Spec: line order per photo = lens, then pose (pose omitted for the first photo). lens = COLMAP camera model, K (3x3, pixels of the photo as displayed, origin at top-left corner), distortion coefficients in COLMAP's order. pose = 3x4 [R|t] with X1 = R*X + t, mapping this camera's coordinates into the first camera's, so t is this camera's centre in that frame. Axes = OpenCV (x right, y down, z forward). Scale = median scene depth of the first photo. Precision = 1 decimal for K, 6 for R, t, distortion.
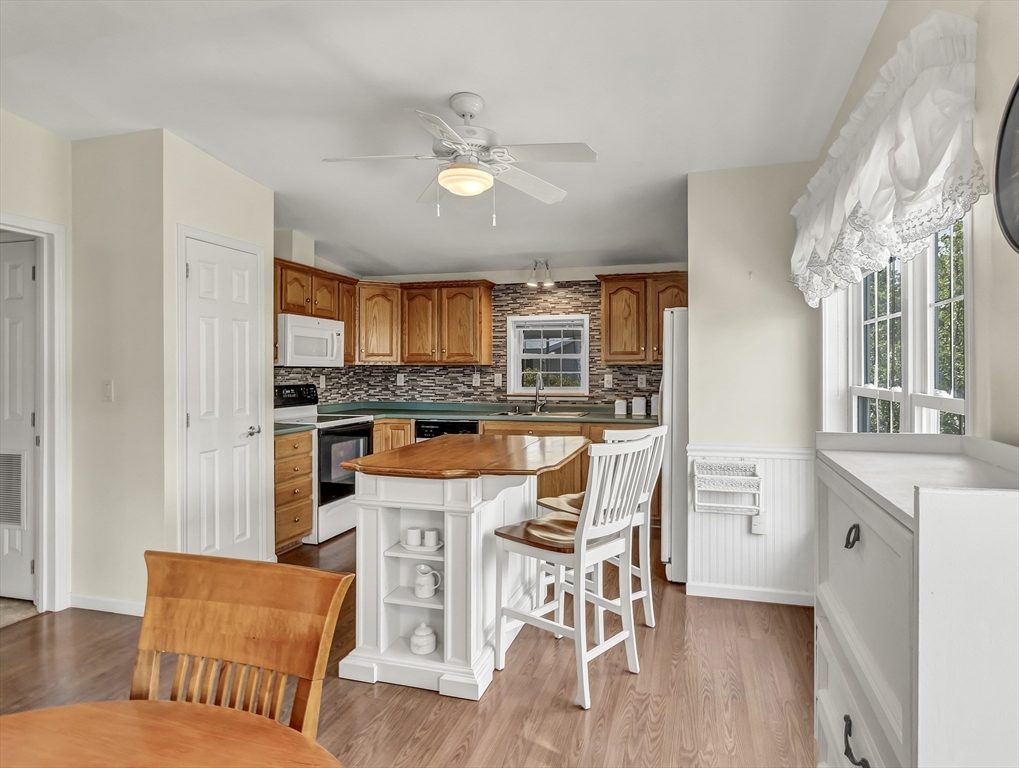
lens RADIAL K [[591.9, 0, 538.4], [0, 591.9, 369.3], [0, 0, 1]] dist [-0.000374, -0.000046]
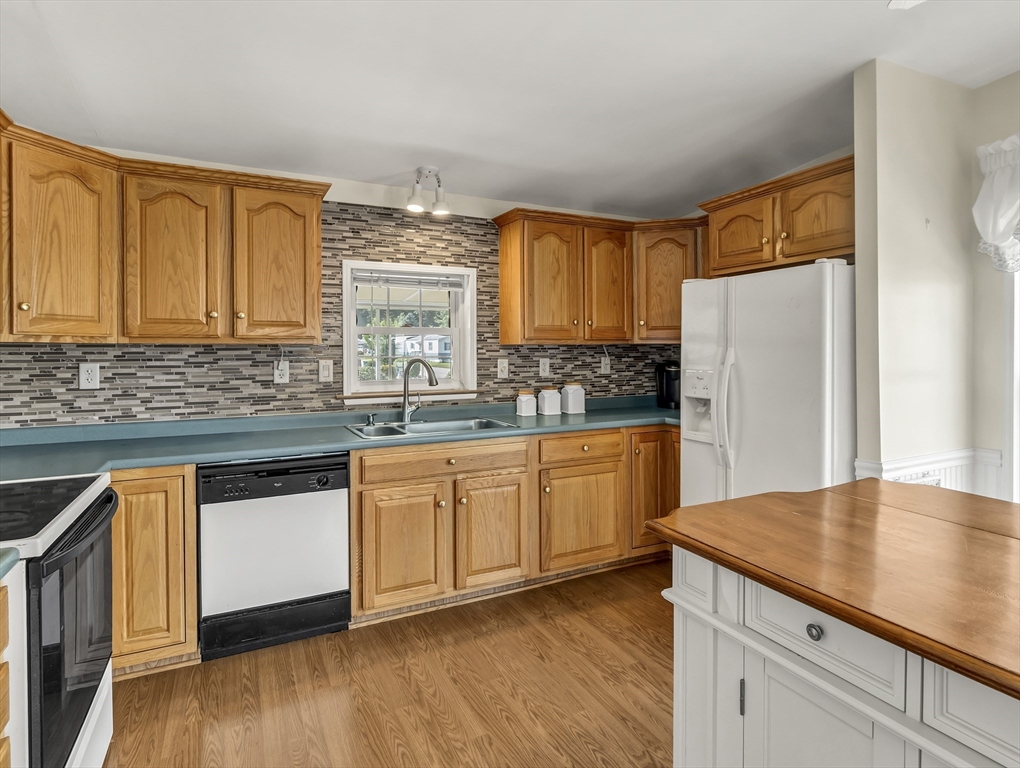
lens RADIAL K [[553.3, 0, 509.7], [0, 553.3, 354.3], [0, 0, 1]] dist [-0.001074, -0.000083]
pose [[0.743917, -0.008059, 0.668223, -0.295299], [0.002626, 0.999955, 0.009136, -0.002043], [-0.668267, -0.005042, 0.743905, 0.500769]]
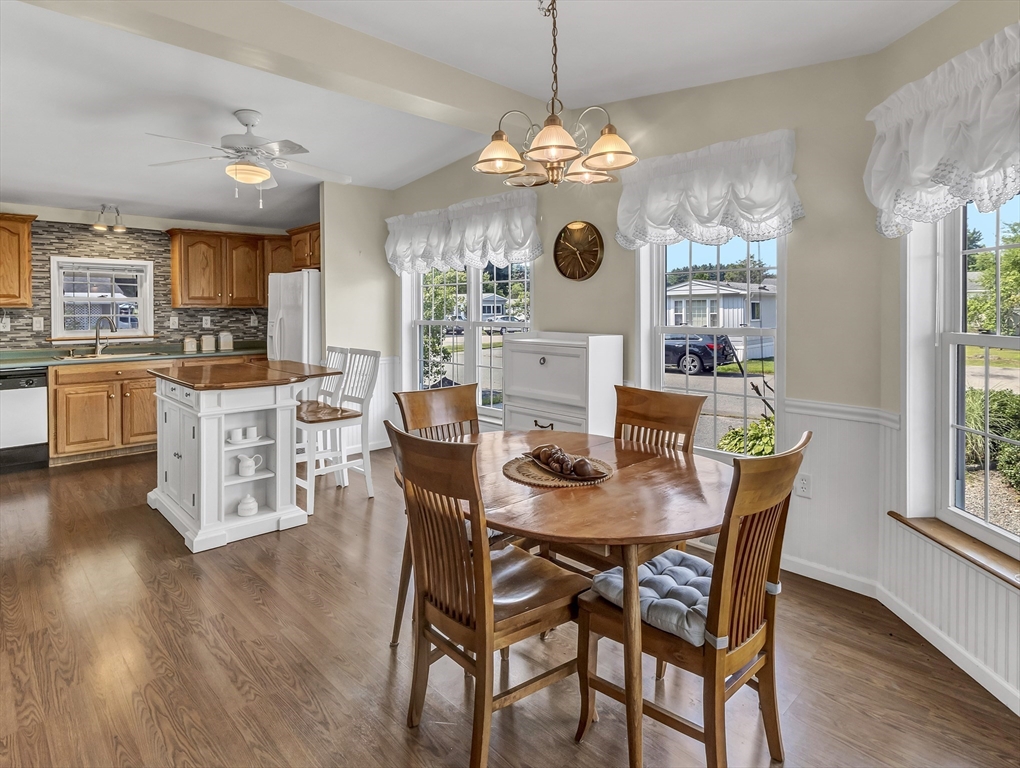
lens RADIAL K [[570.9, 0, 514.9], [0, 570.9, 316.4], [0, 0, 1]] dist [0.002541, 0.000389]
pose [[0.508847, -0.009706, 0.860802, -0.467369], [0.004268, 0.999953, 0.008752, 0.001711], [-0.860847, -0.000780, 0.508864, -0.098853]]
